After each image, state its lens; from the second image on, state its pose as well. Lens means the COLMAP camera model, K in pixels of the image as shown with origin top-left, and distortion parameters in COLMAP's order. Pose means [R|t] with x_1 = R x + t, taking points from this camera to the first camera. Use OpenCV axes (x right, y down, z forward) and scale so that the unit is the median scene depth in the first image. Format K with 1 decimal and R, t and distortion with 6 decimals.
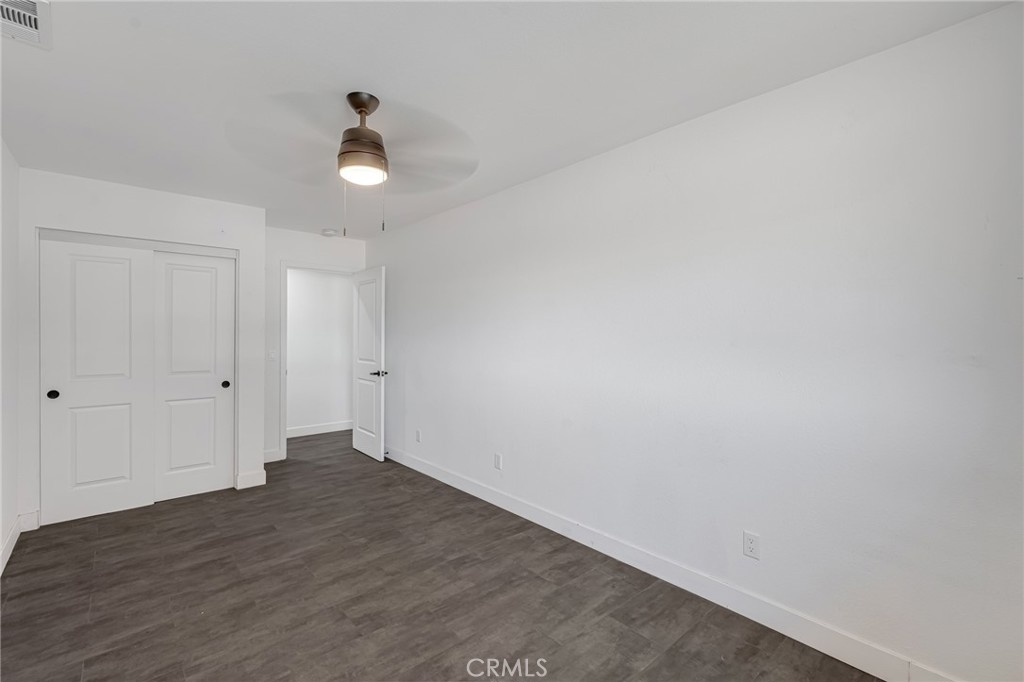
lens RADIAL K [[452.4, 0, 509.1], [0, 452.4, 337.6], [0, 0, 1]] dist [-0.000539, -0.000307]
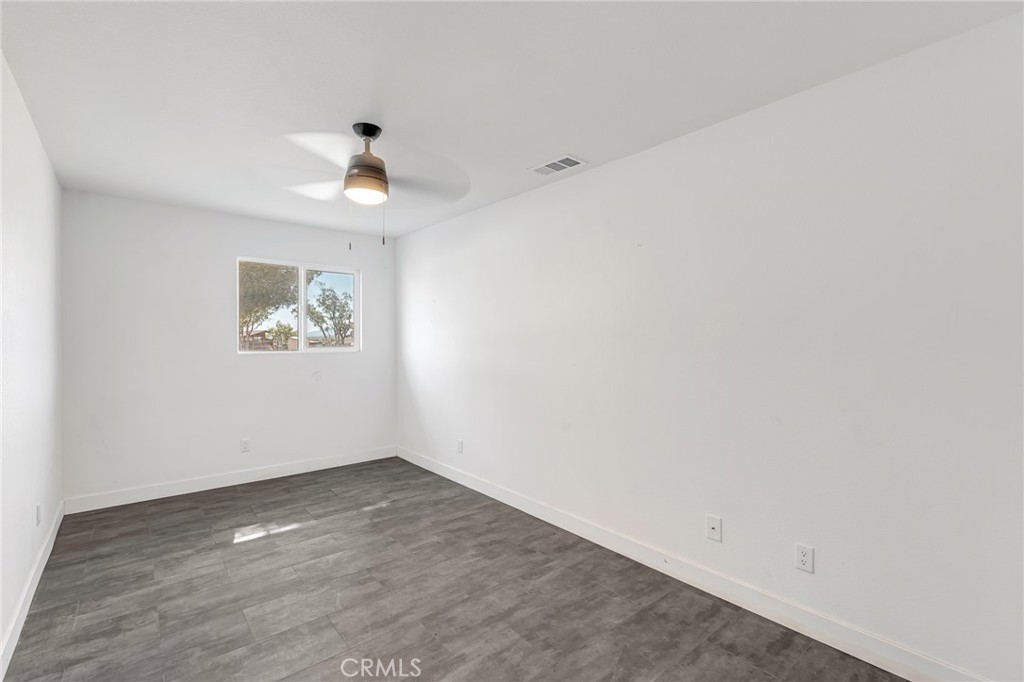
lens RADIAL K [[452.4, 0, 509.1], [0, 452.4, 337.6], [0, 0, 1]] dist [-0.000539, -0.000307]
pose [[-0.999771, -0.006069, 0.020531, -0.652179], [-0.006011, 0.999978, 0.002890, -0.011467], [-0.020548, 0.002766, -0.999785, 1.972095]]
